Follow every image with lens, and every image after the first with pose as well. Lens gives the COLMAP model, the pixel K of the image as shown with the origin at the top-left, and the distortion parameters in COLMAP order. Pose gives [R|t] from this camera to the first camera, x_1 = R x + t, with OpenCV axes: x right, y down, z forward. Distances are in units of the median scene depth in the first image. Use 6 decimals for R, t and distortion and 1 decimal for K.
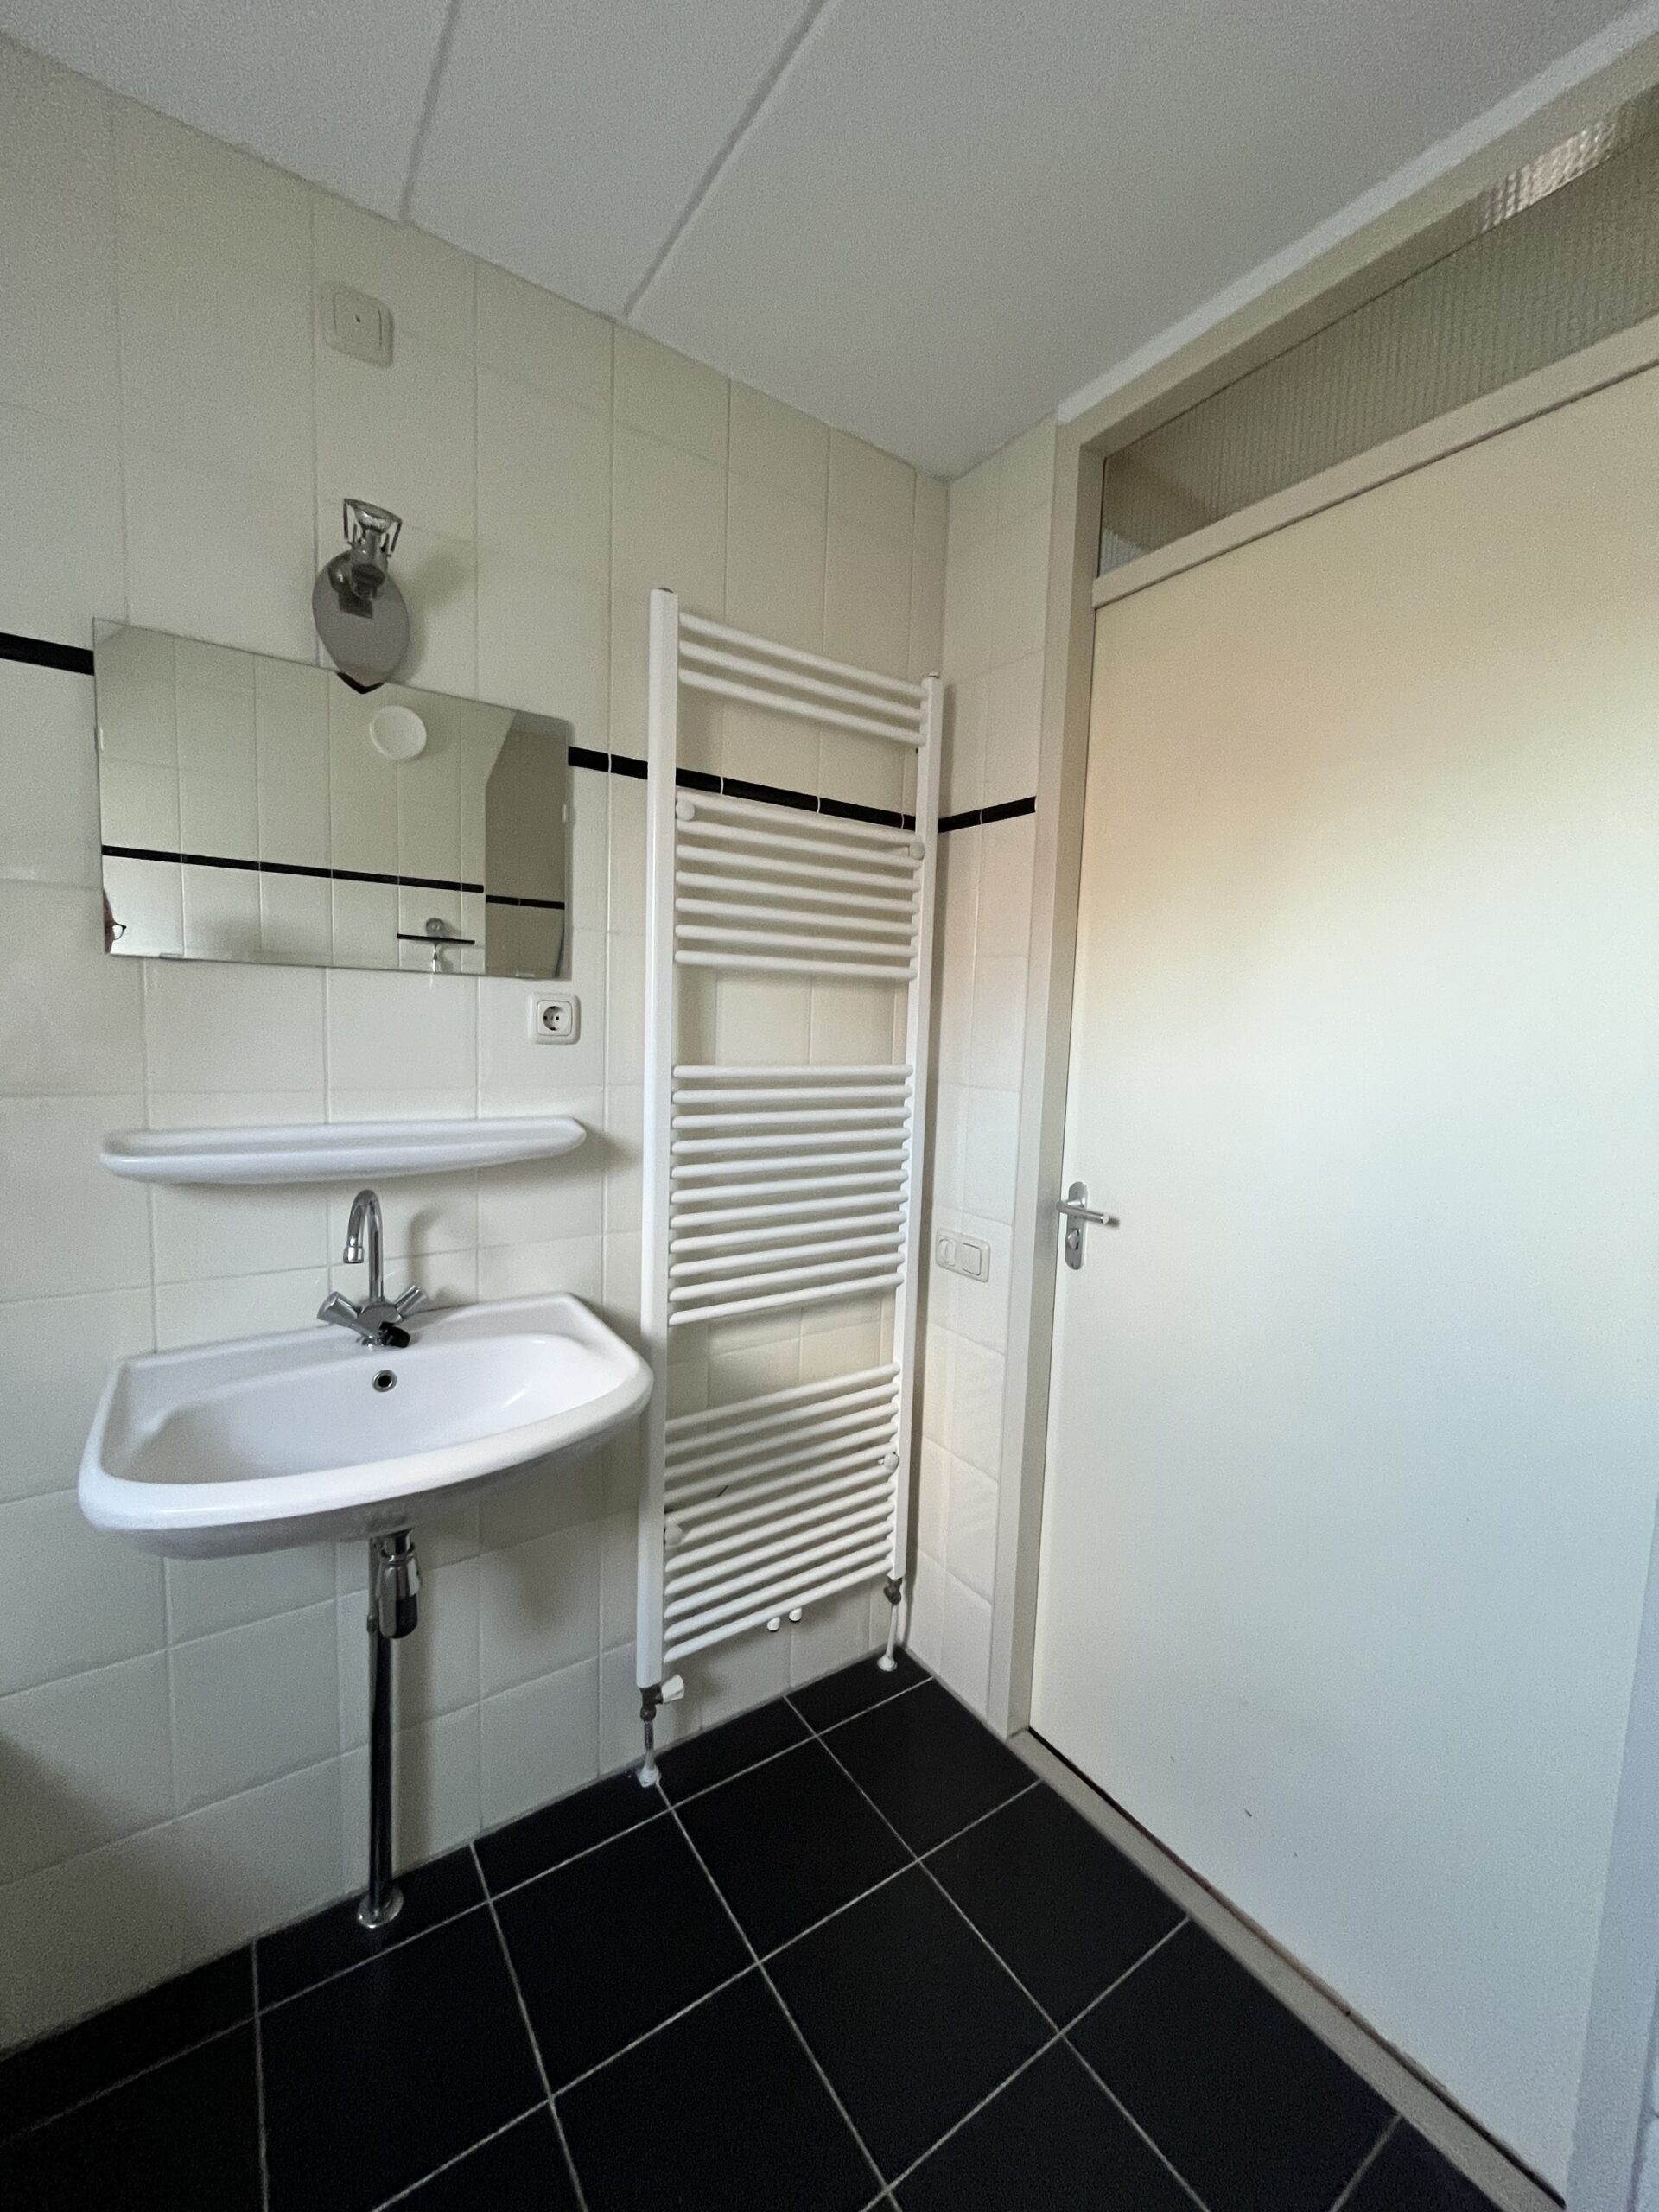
lens RADIAL K [[894.8, 0, 829.8], [0, 894.8, 1102.2], [0, 0, 1]] dist [-0.003603, 0.000040]
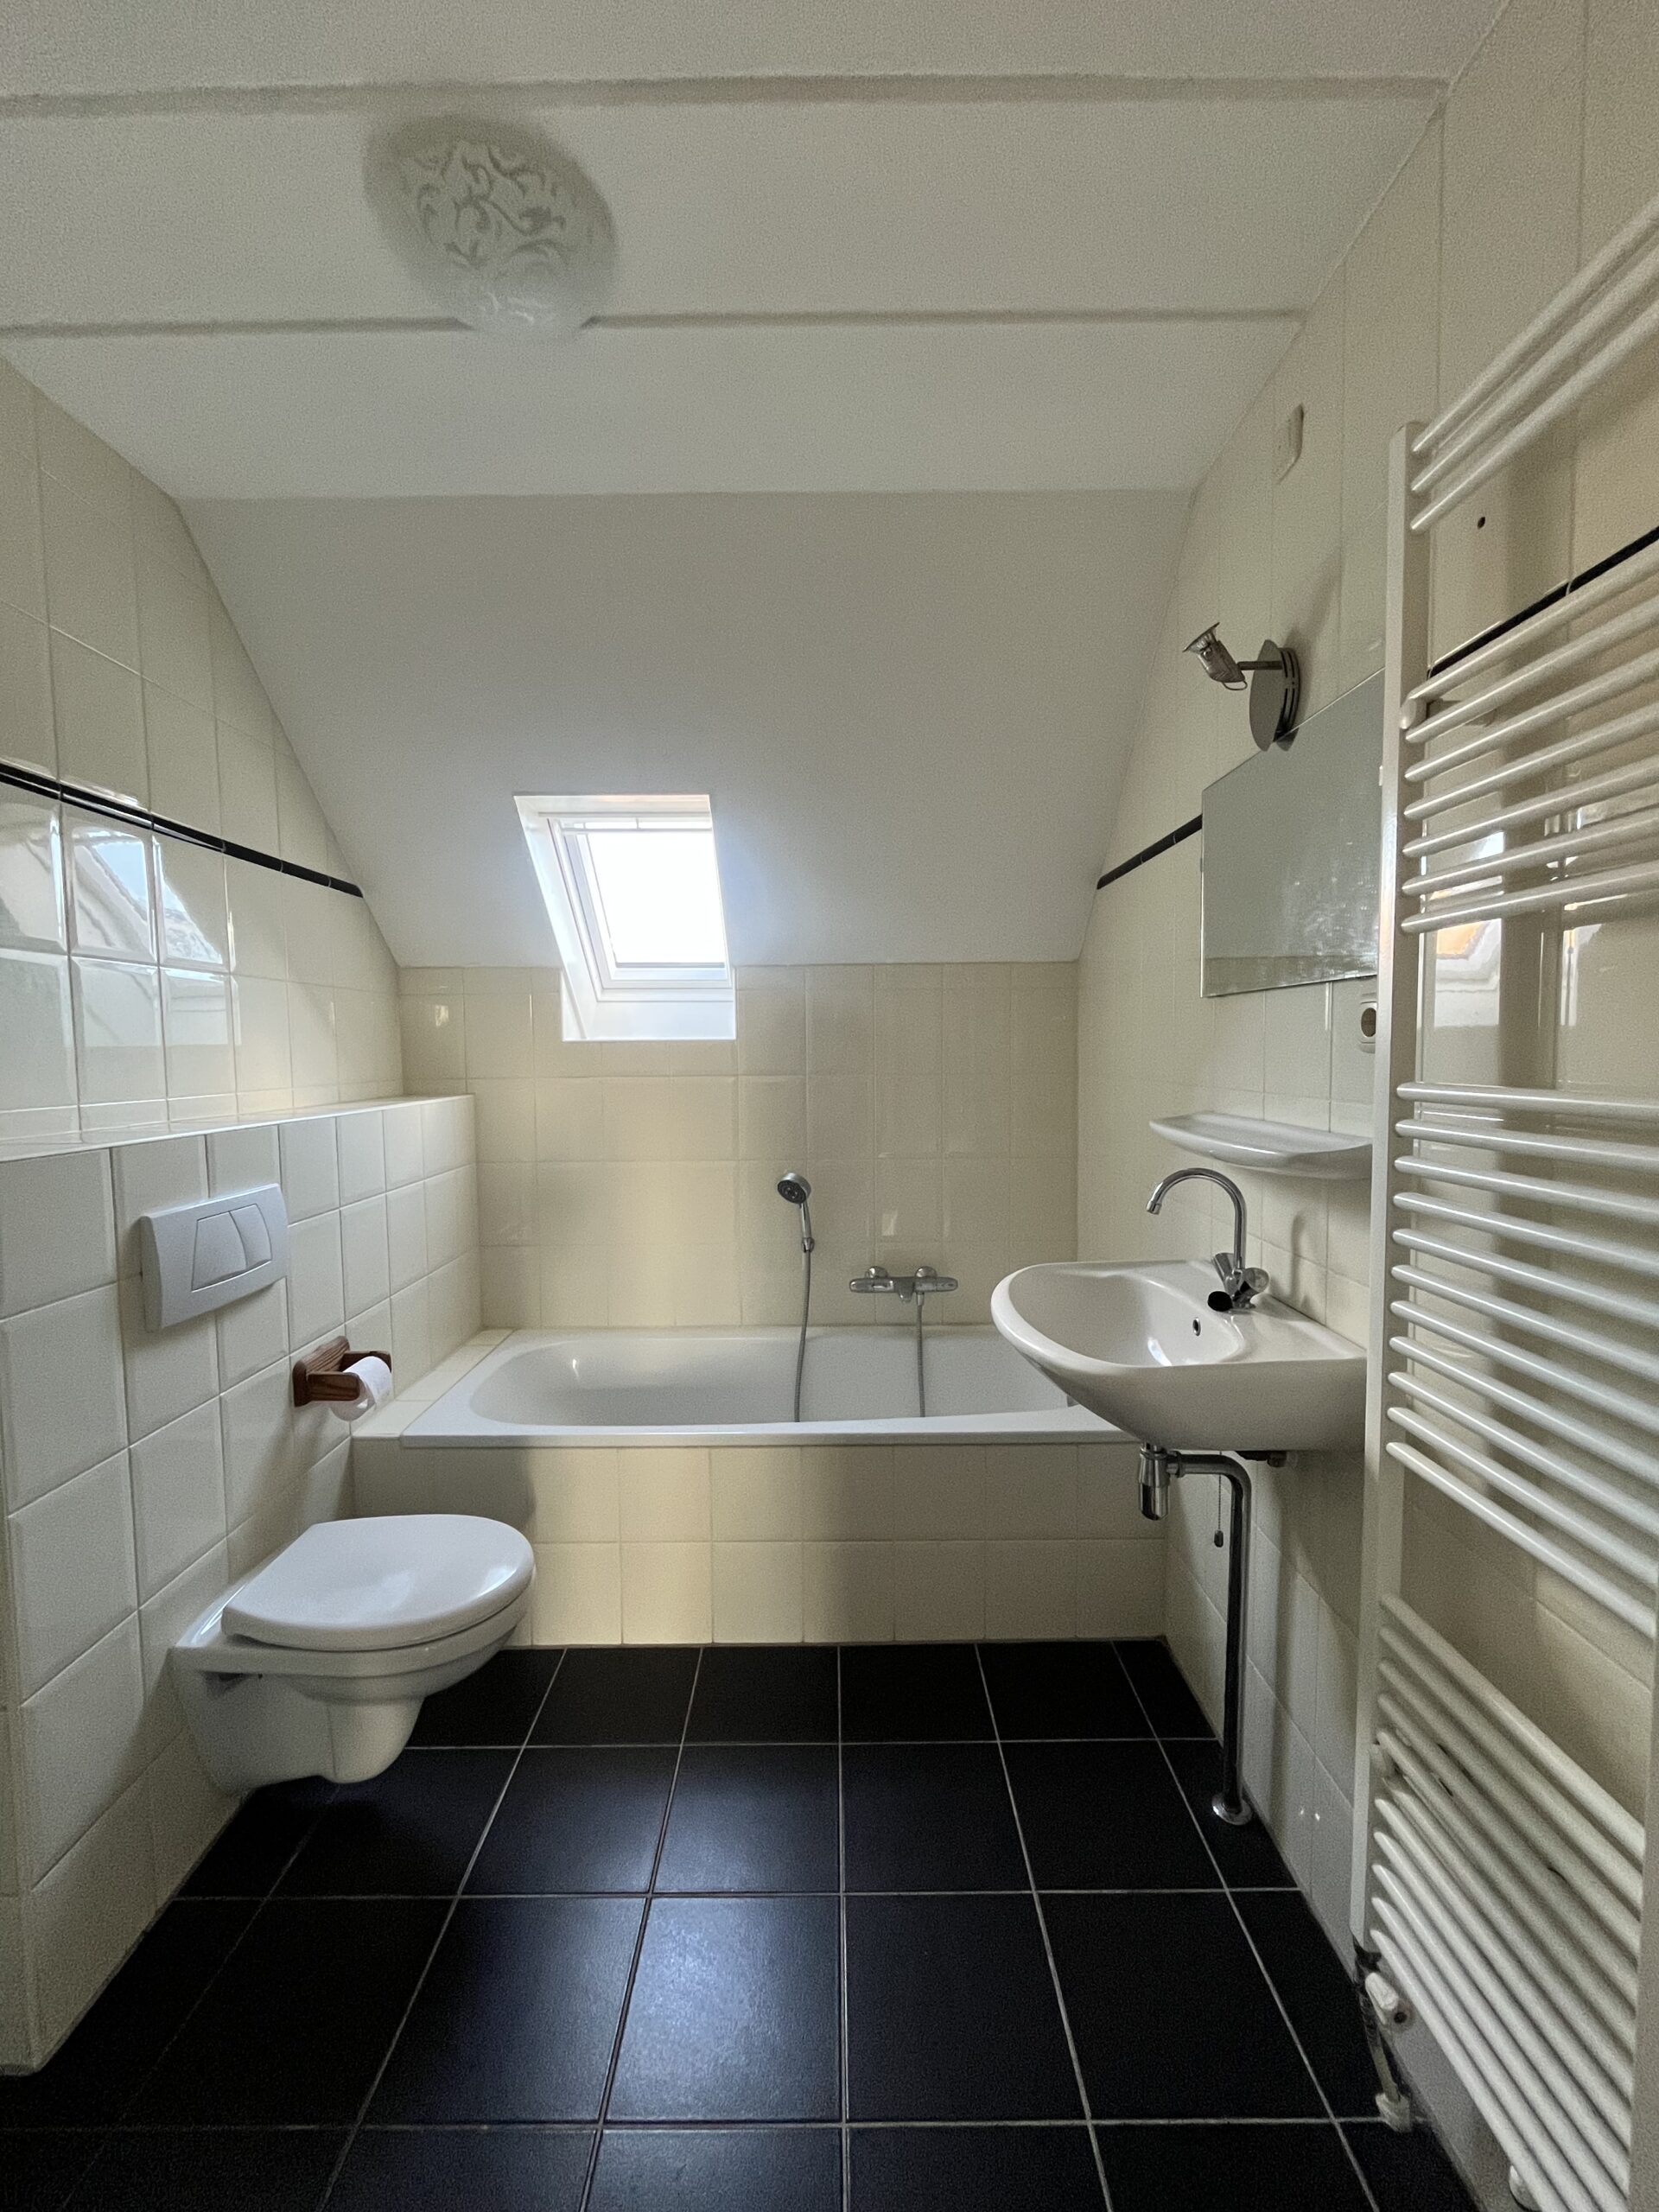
lens RADIAL K [[894.8, 0, 824.5], [0, 894.8, 1106.3], [0, 0, 1]] dist [-0.003603, 0.000040]
pose [[-0.569121, 0.028537, -0.821759, 0.691644], [-0.080266, 0.992696, 0.090063, -0.051609], [0.818327, 0.117216, -0.562673, 1.074323]]
